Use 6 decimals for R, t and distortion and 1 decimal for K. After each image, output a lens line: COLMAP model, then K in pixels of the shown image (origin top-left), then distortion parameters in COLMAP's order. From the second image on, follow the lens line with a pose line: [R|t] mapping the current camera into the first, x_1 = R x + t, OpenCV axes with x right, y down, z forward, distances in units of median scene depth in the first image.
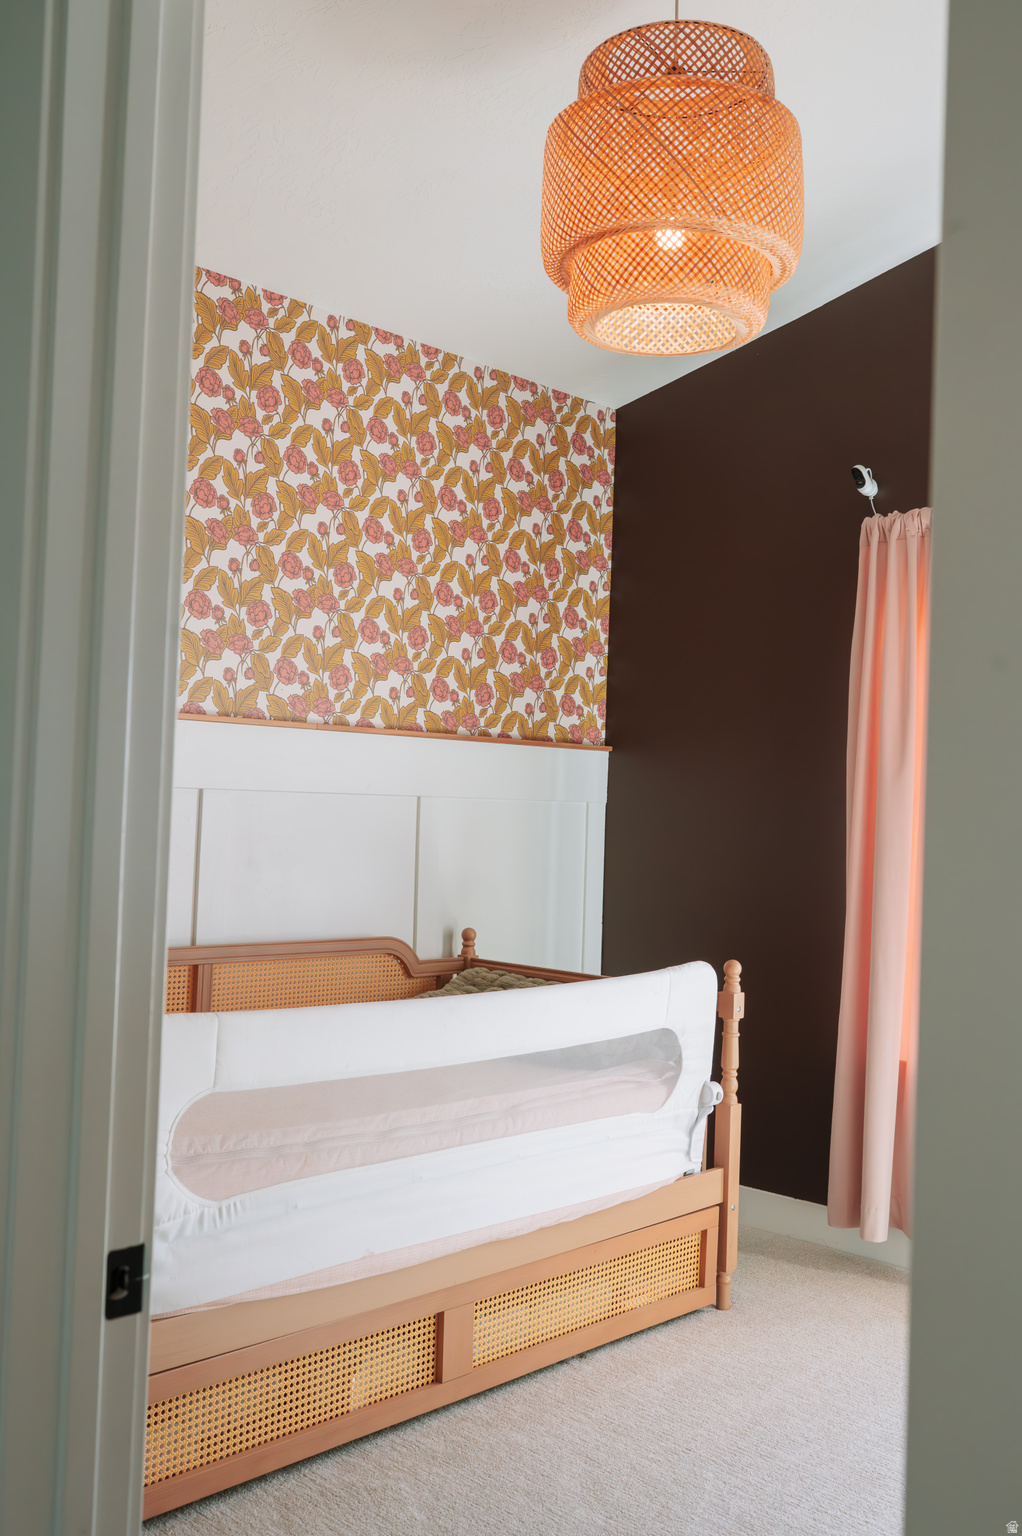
lens RADIAL K [[1483.2, 0, 512.4], [0, 1483.2, 768.7], [0, 0, 1]] dist [-0.005245, 0.000000]
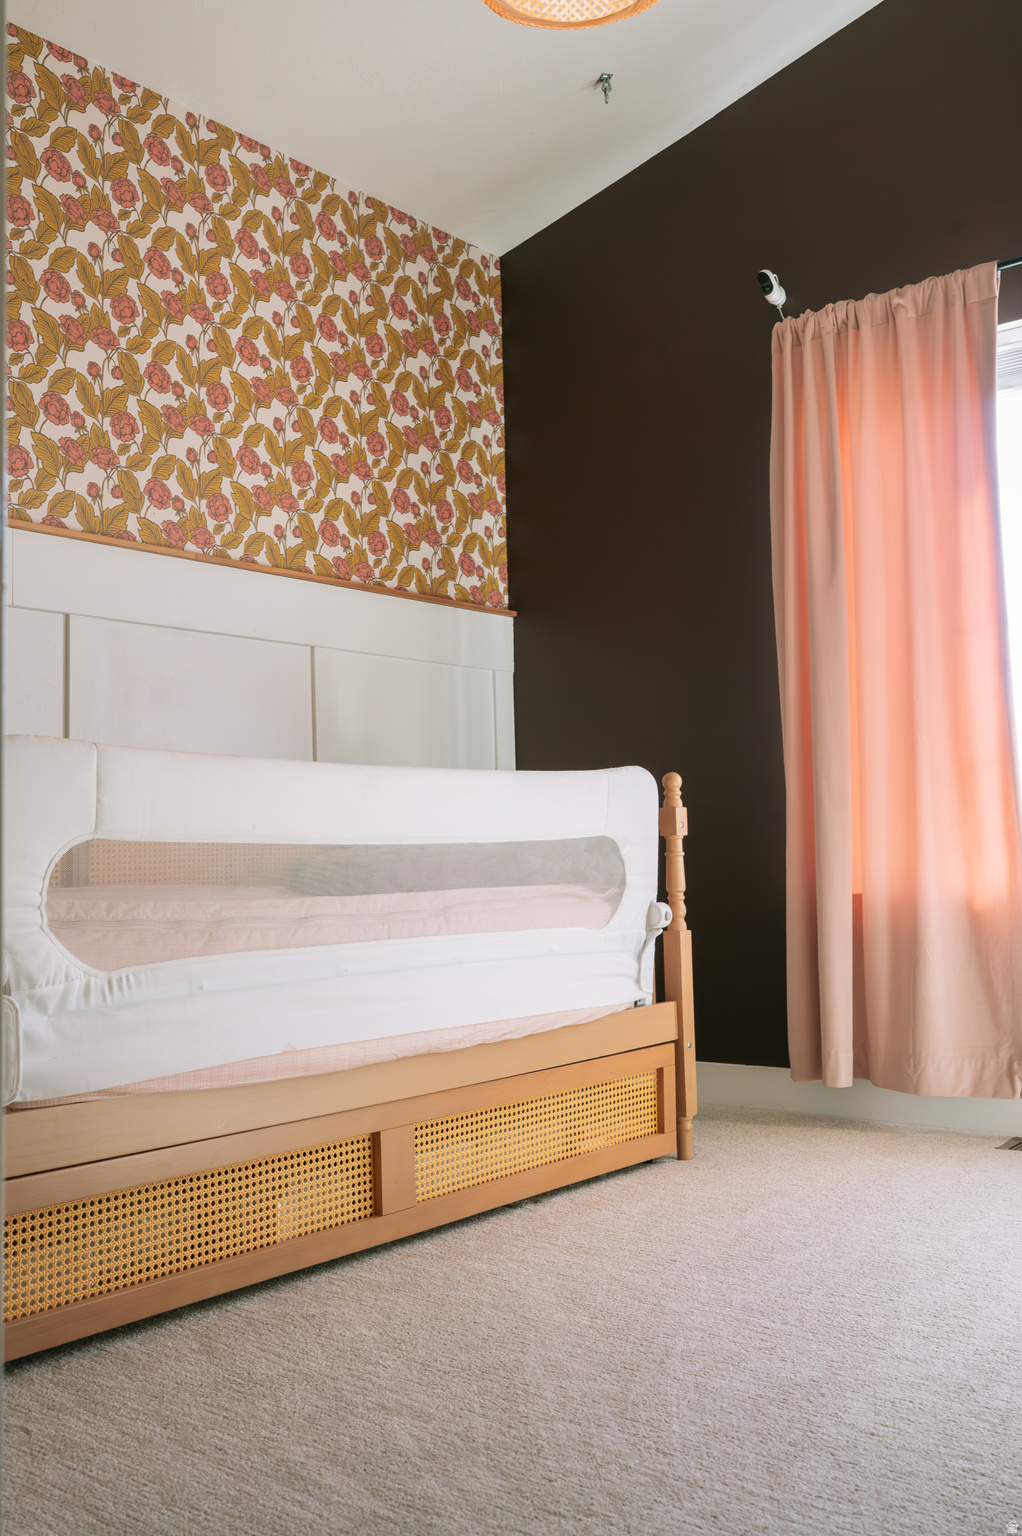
lens RADIAL K [[1483.2, 0, 509.7], [0, 1483.2, 767.1], [0, 0, 1]] dist [-0.005245, 0.000000]
pose [[0.995049, -0.052940, 0.084109, -0.026444], [0.056826, 0.997392, -0.044498, 0.161055], [-0.081533, 0.049057, 0.995463, 0.103861]]
